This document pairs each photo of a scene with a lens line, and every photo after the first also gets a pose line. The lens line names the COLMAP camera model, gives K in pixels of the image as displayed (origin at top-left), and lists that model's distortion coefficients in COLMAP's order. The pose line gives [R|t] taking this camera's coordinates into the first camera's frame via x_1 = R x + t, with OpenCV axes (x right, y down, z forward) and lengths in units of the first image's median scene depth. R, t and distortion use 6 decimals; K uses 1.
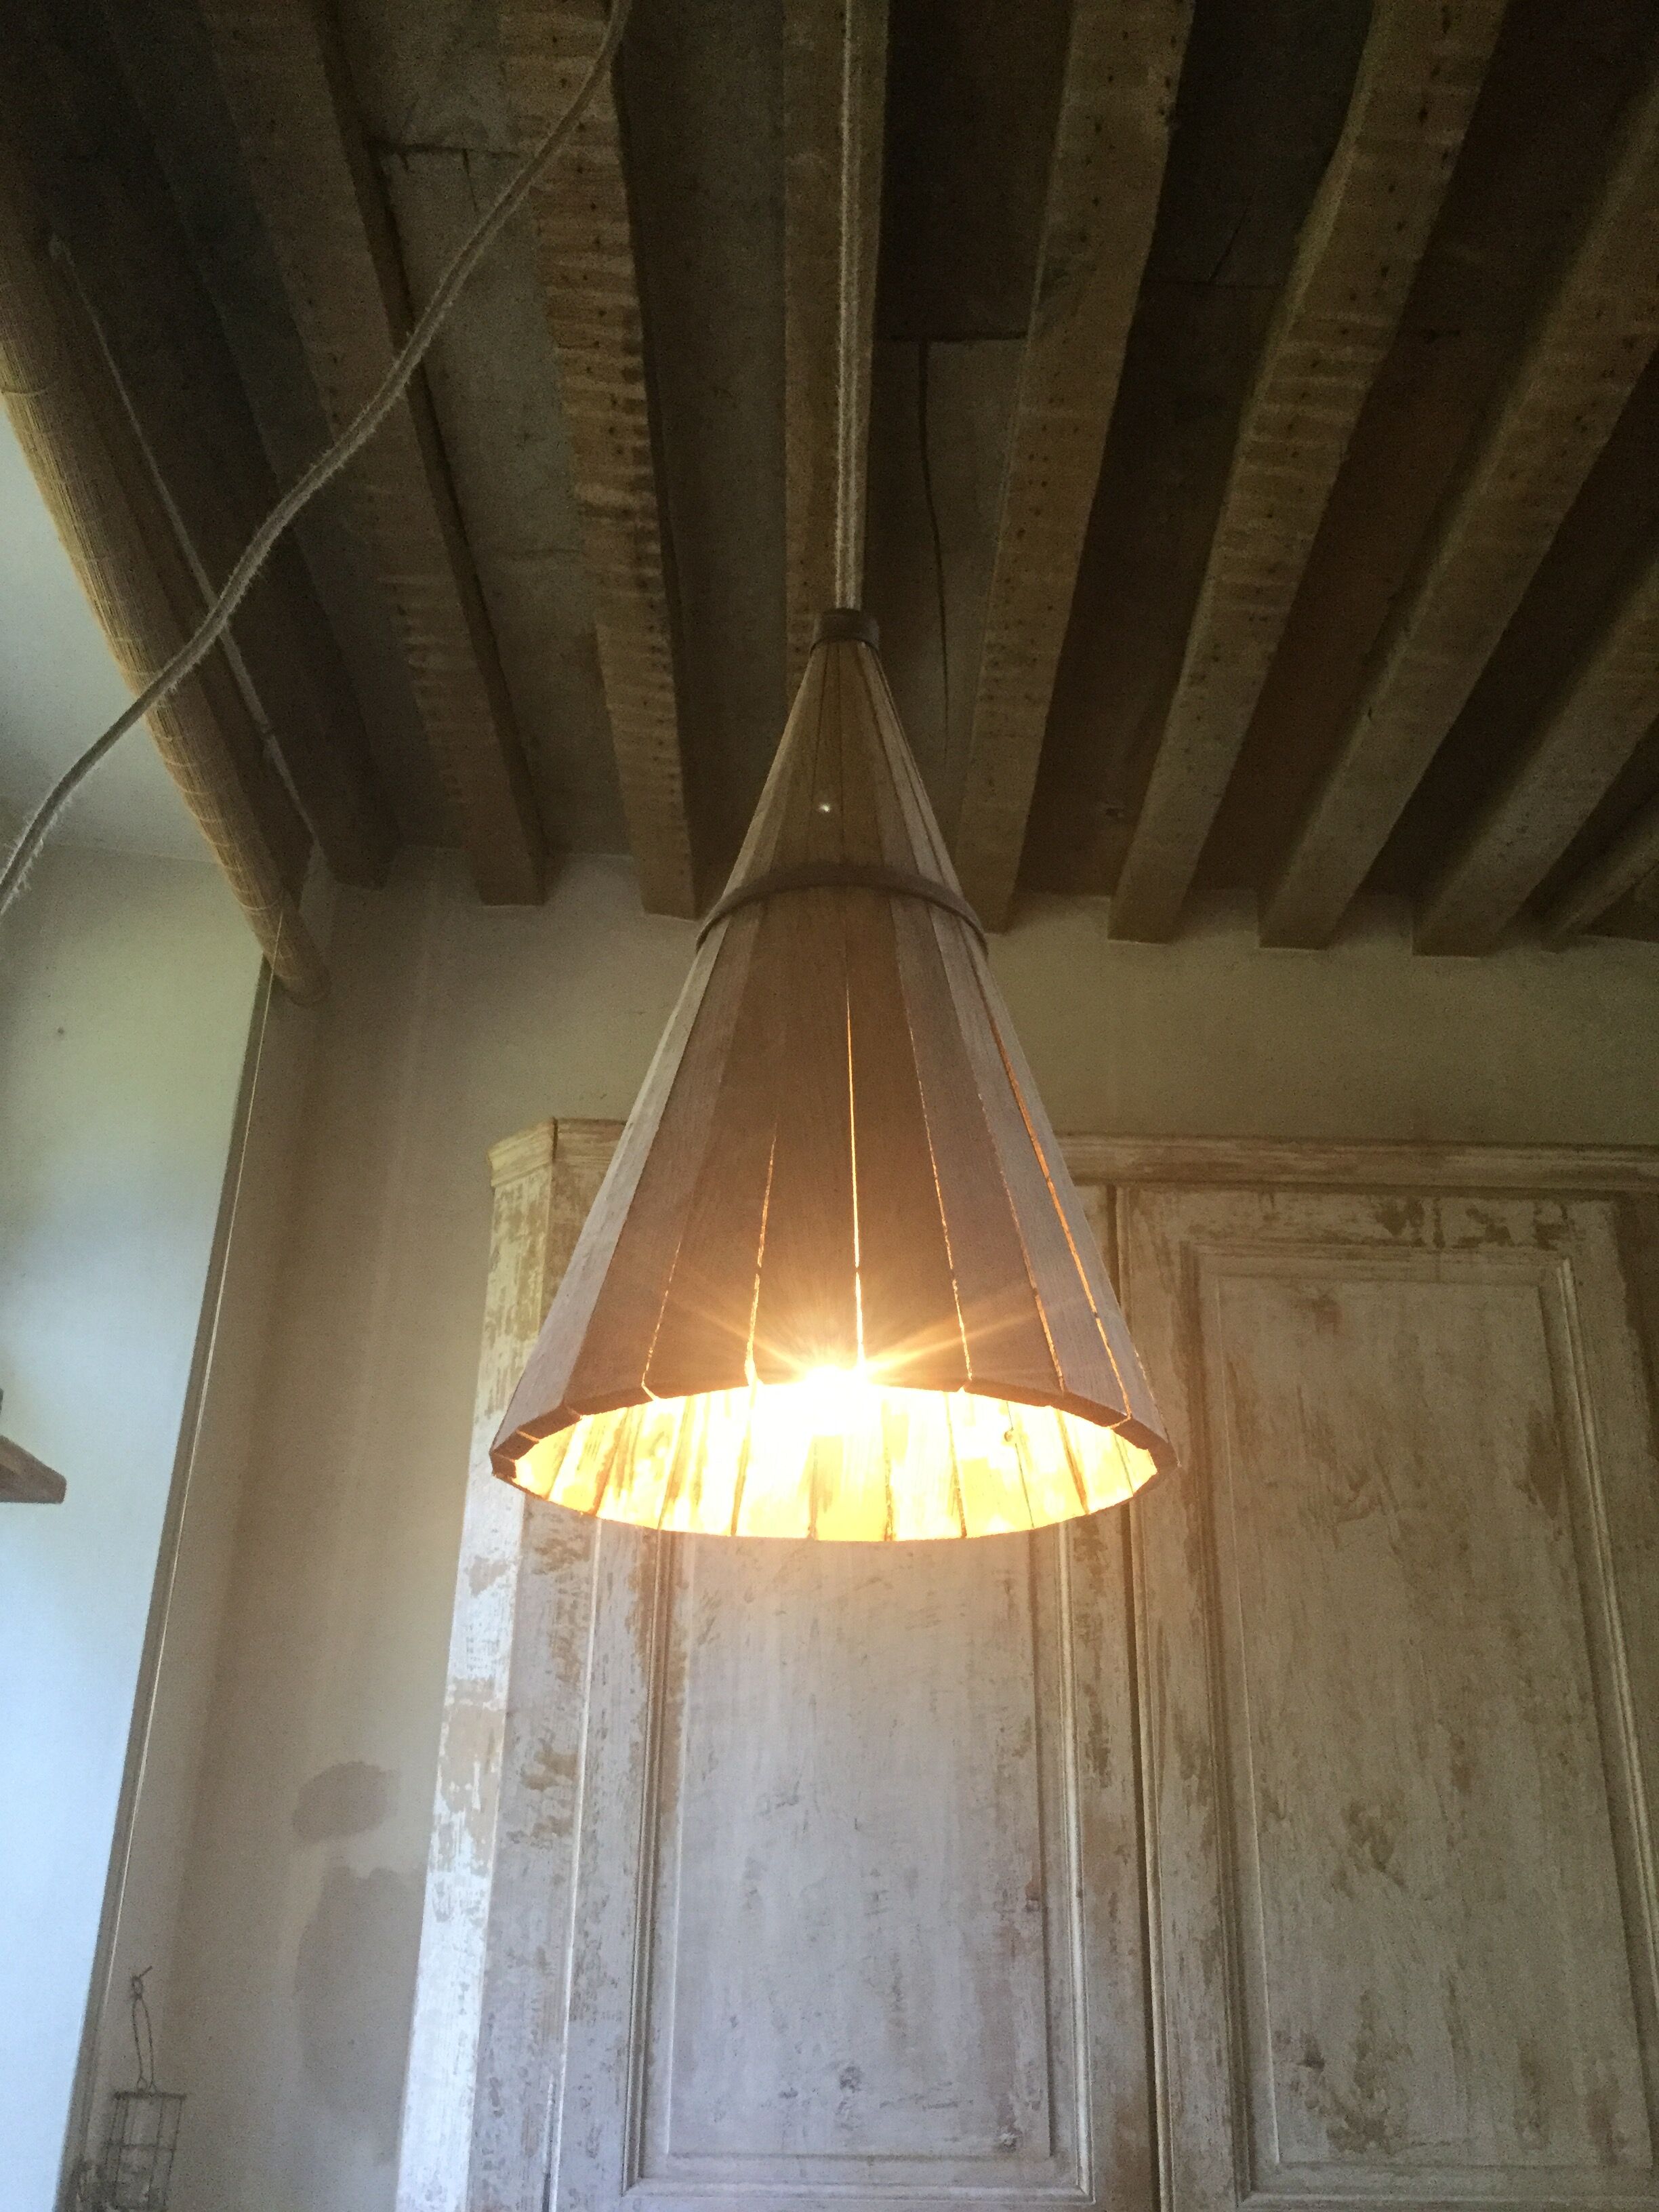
lens RADIAL K [[2115.7, 0, 870.1], [0, 2115.7, 1039.4], [0, 0, 1]] dist [0.052680, 0.000000]
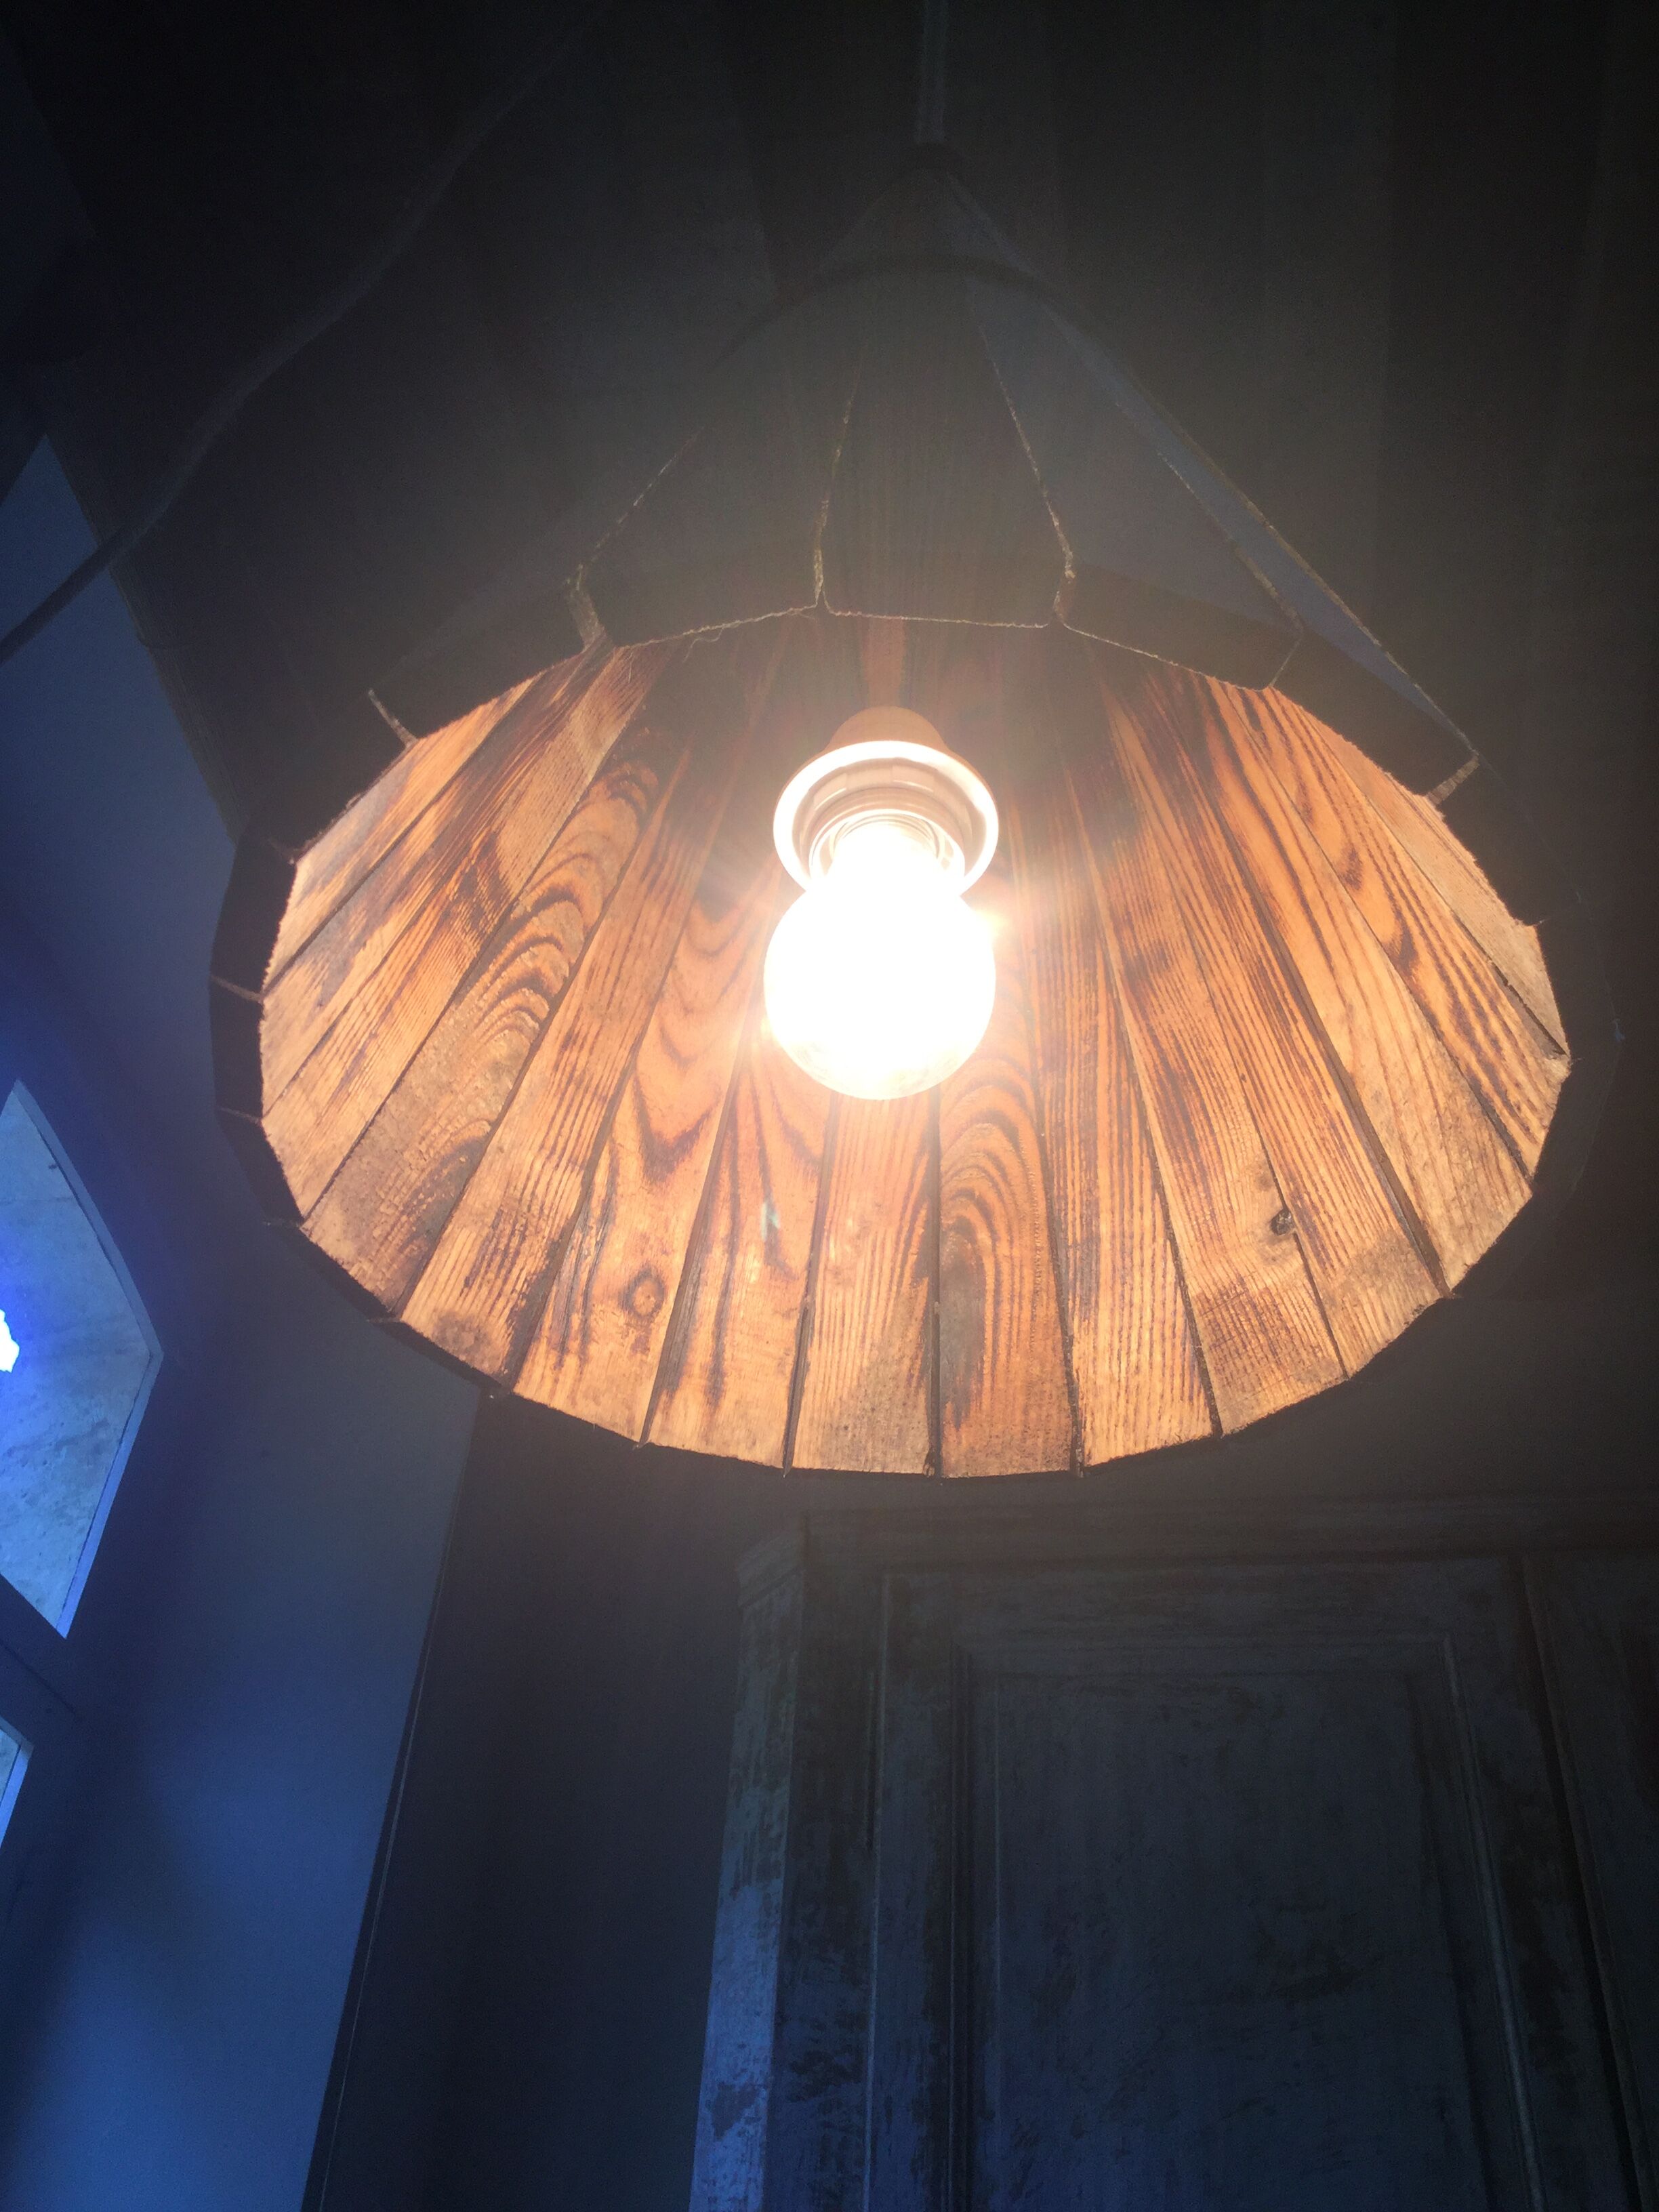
lens RADIAL K [[2115.7, 0, 846.6], [0, 2115.7, 1090.7], [0, 0, 1]] dist [0.052680, 0.000000]
pose [[0.981968, -0.095187, -0.163333, 0.019709], [0.046912, 0.959657, -0.277234, 0.120375], [0.183132, 0.264572, 0.946818, 0.192323]]
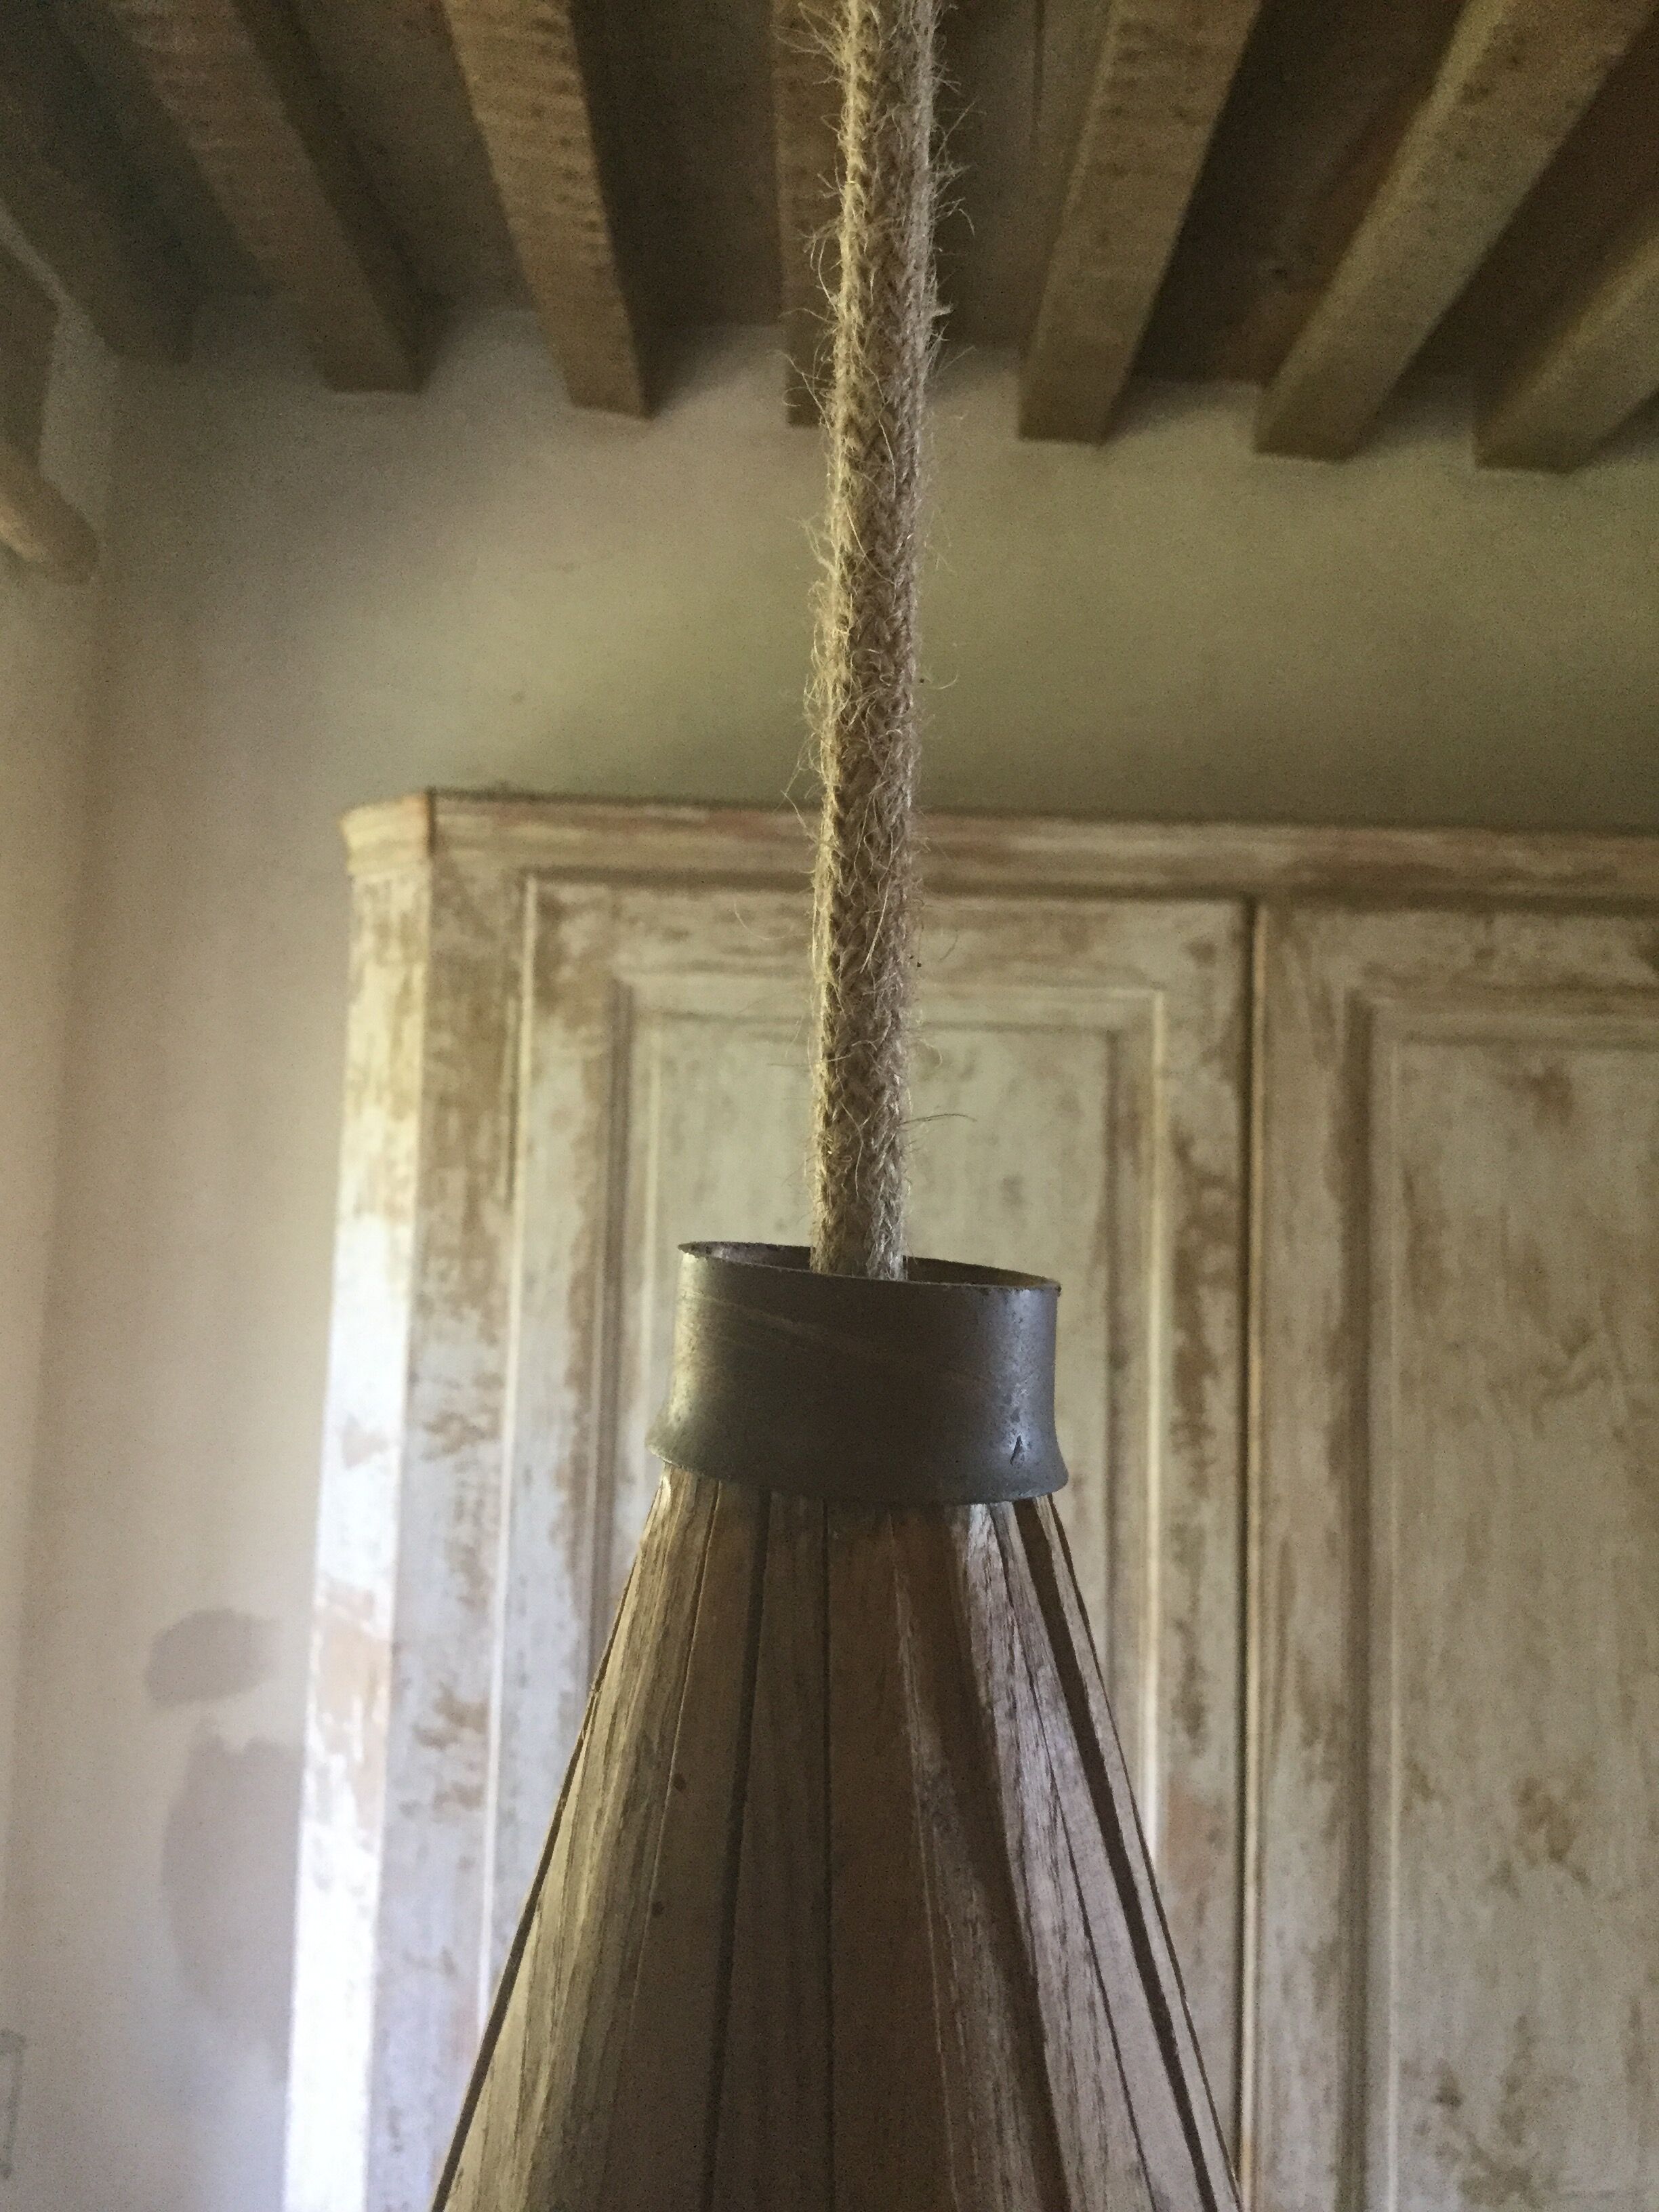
lens RADIAL K [[2115.7, 0, 838.1], [0, 2115.7, 1074.6], [0, 0, 1]] dist [0.052680, 0.000000]
pose [[0.999632, 0.018531, -0.019808, -0.004638], [-0.010359, 0.935723, 0.352583, -0.129987], [0.025068, -0.352248, 0.935571, 0.374636]]
